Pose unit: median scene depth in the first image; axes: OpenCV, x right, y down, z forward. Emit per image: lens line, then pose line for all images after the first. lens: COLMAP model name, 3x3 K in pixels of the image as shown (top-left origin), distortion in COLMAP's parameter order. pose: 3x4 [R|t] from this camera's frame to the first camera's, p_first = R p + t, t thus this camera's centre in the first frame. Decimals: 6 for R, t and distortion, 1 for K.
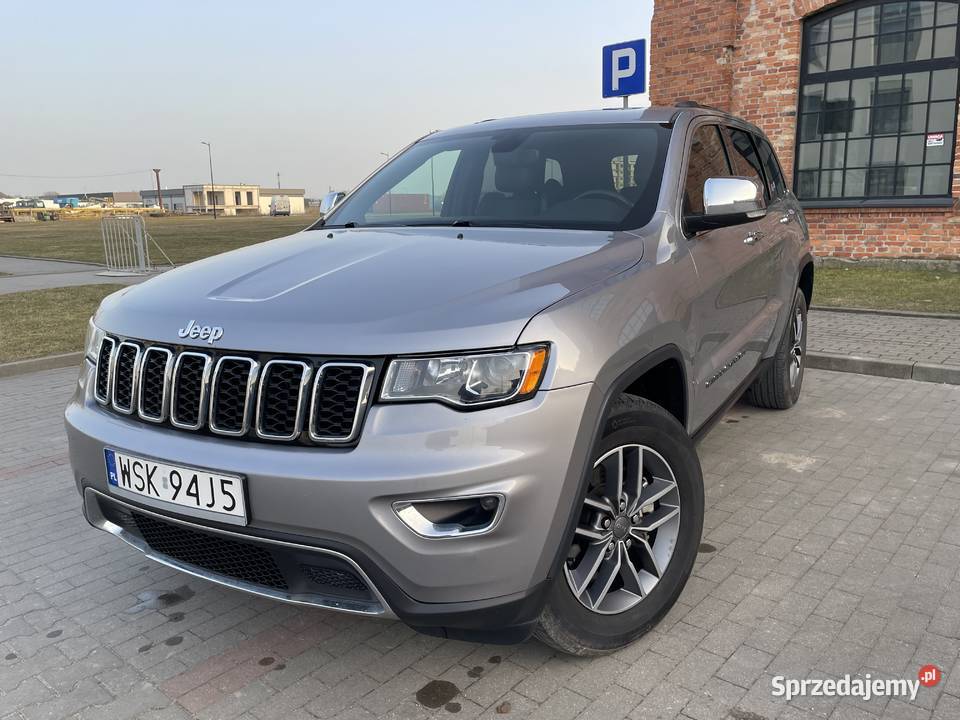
lens RADIAL K [[758.6, 0, 480.2], [0, 758.6, 357.3], [0, 0, 1]] dist [0.087214, -0.107085]
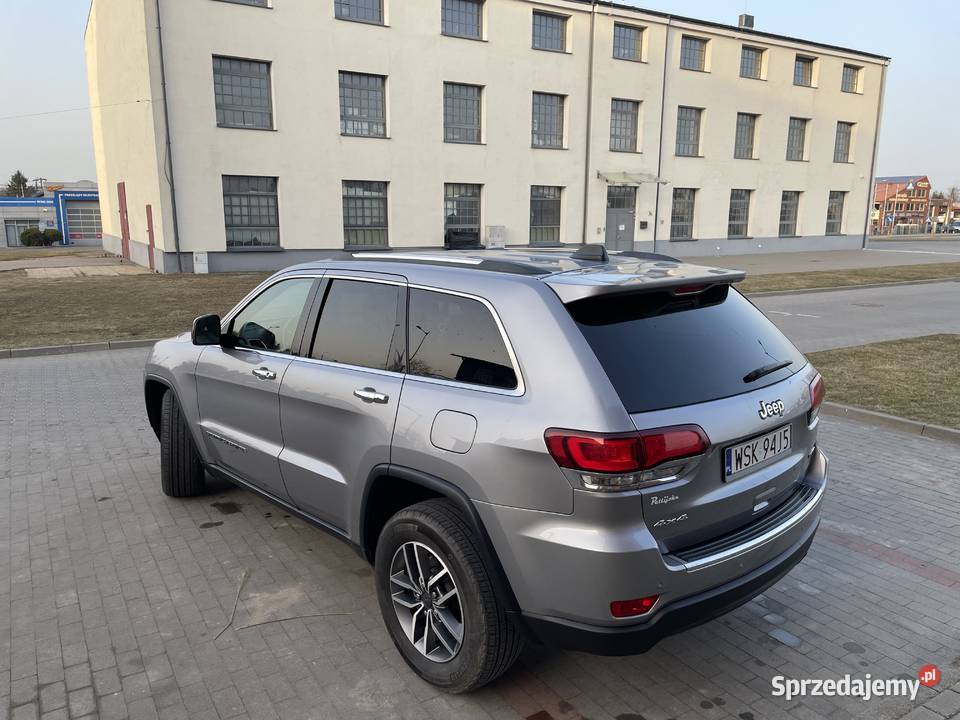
lens RADIAL K [[720.2, 0, 473.0], [0, 720.2, 359.0], [0, 0, 1]] dist [0.089666, -0.112271]
pose [[-0.300816, 0.205960, -0.931177, 1.955040], [-0.179549, 0.946710, 0.267399, -0.805841], [0.936628, 0.247629, -0.247805, 2.360909]]
